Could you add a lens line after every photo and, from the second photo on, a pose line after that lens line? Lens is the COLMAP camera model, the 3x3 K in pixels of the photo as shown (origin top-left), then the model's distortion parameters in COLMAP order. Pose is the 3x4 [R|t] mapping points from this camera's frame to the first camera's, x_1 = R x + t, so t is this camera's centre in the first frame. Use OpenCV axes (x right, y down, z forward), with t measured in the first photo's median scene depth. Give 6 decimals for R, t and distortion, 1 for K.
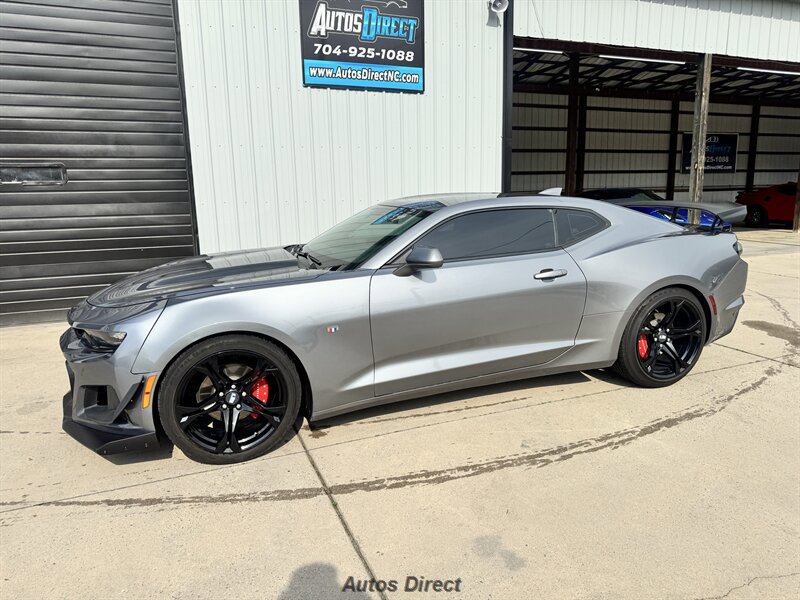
lens RADIAL K [[569.9, 0, 399.2], [0, 569.9, 299.9], [0, 0, 1]] dist [0.028181, -0.038472]
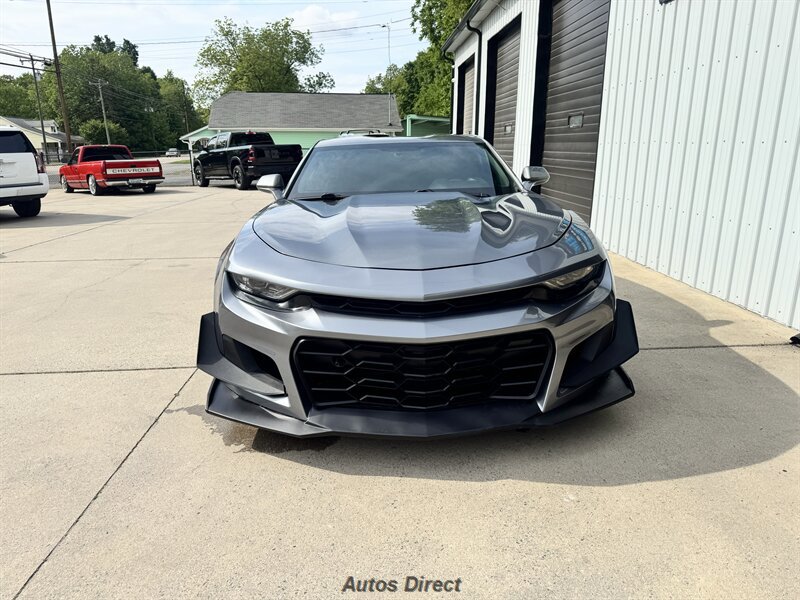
lens RADIAL K [[569.0, 0, 397.9], [0, 569.0, 305.5], [0, 0, 1]] dist [0.018114, -0.020462]
pose [[-0.346388, 0.273638, -0.897295, 0.817046], [-0.163565, 0.924242, 0.344998, -0.185260], [0.923722, 0.266269, -0.275389, 0.965052]]
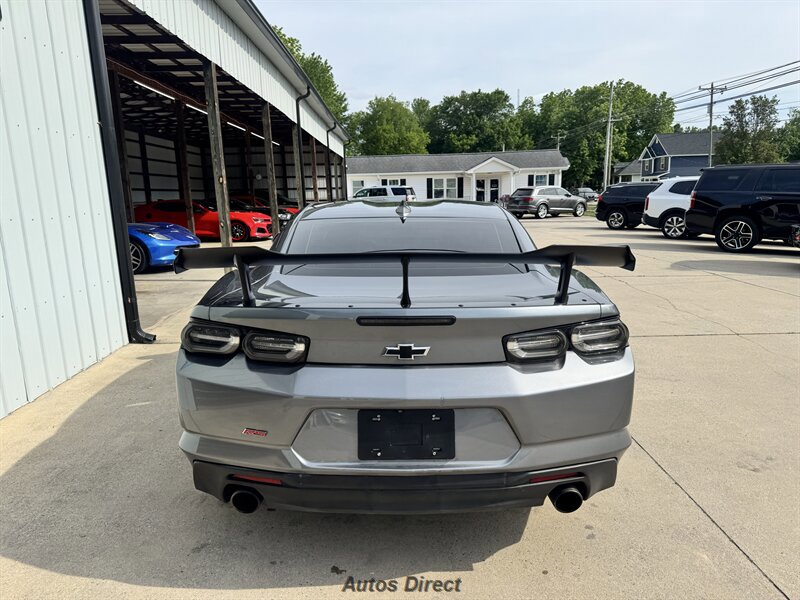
lens RADIAL K [[569.6, 0, 406.1], [0, 569.6, 302.0], [0, 0, 1]] dist [0.026040, -0.041196]
pose [[0.362992, -0.161931, 0.917614, -0.370180], [0.190383, 0.976898, 0.097081, -0.096032], [-0.912135, 0.139458, 0.385435, 0.523536]]
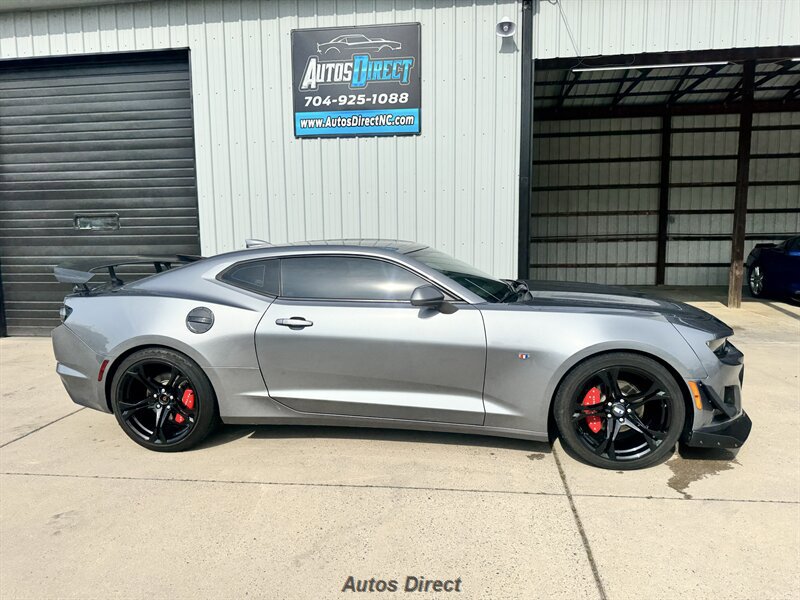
lens RADIAL K [[564.1, 0, 408.0], [0, 564.1, 304.9], [0, 0, 1]] dist [0.063419, -0.095685]
pose [[0.865226, 0.071046, -0.496324, 0.539897], [-0.098060, 0.994771, -0.028551, -0.055278], [0.491700, 0.073373, 0.867668, 0.208832]]
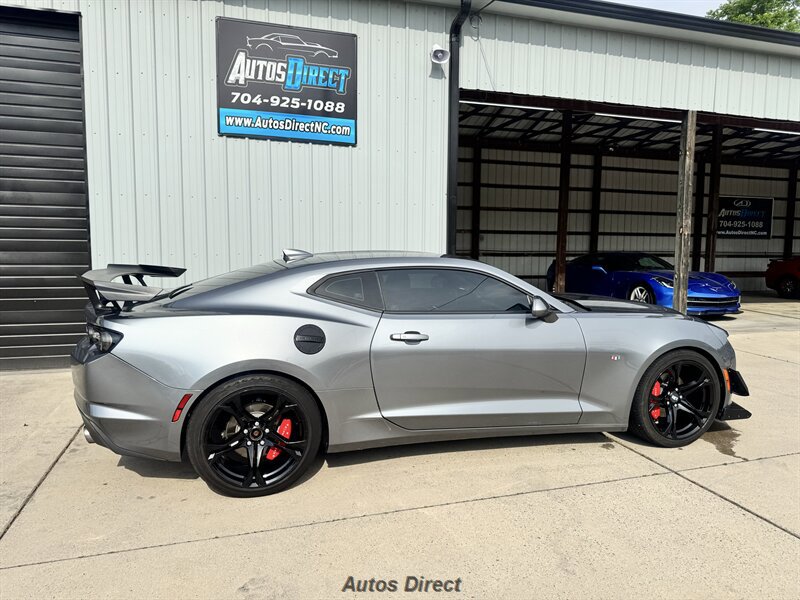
lens RADIAL K [[566.5, 0, 405.4], [0, 566.5, 301.8], [0, 0, 1]] dist [0.039550, -0.052319]
pose [[0.995715, 0.039629, -0.083552, 0.224206], [-0.046952, 0.995050, -0.087582, -0.030472], [0.079668, 0.091130, 0.992647, 0.110079]]
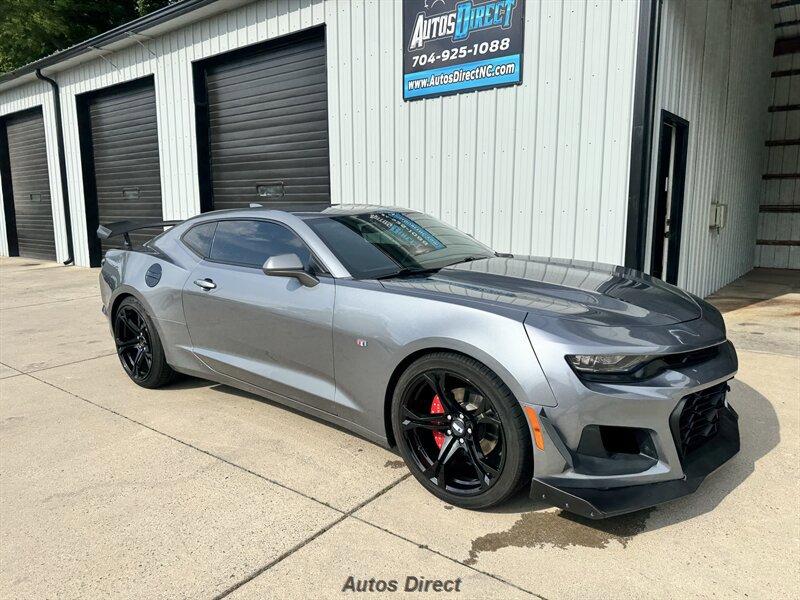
lens RADIAL K [[571.5, 0, 406.9], [0, 571.5, 295.2], [0, 0, 1]] dist [0.035197, -0.051164]
pose [[0.486279, 0.150548, -0.860737, 0.758217], [-0.164692, 0.983183, 0.078921, -0.107826], [0.858143, 0.103379, 0.502895, 0.504634]]
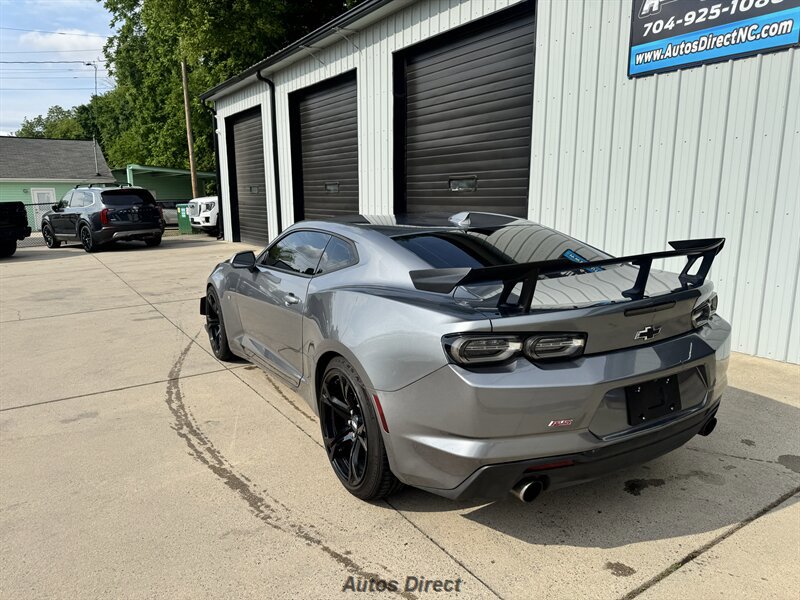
lens RADIAL K [[569.0, 0, 397.9], [0, 569.0, 305.5], [0, 0, 1]] dist [0.018114, -0.020462]
pose [[0.174486, 0.207802, -0.962483, 0.658537], [-0.178458, 0.967964, 0.176633, -0.126960], [0.968353, 0.140943, 0.205980, 0.515799]]
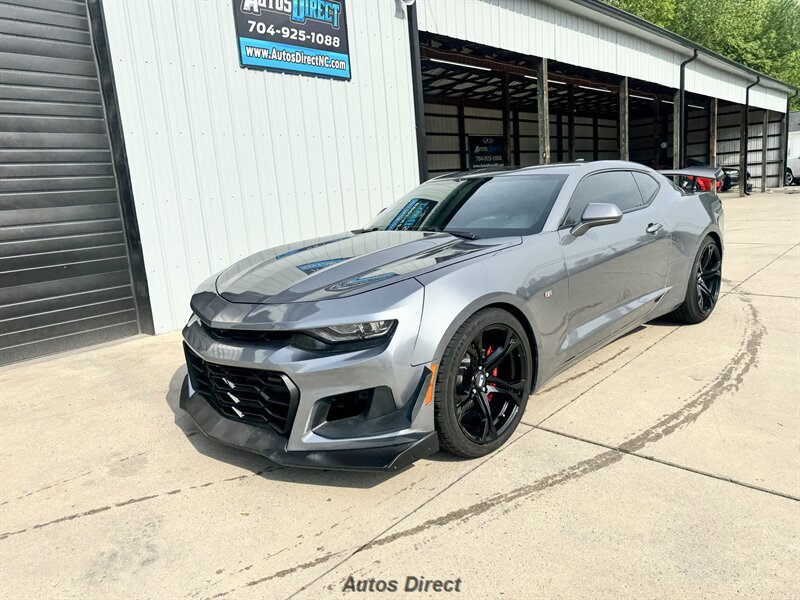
lens RADIAL K [[571.5, 0, 399.4], [0, 571.5, 299.8], [0, 0, 1]] dist [-0.001337, -0.000131]
pose [[0.907828, -0.123941, 0.400607, -0.333855], [0.131734, 0.991252, 0.008151, 0.009694], [-0.398113, 0.045373, 0.916214, 0.102497]]
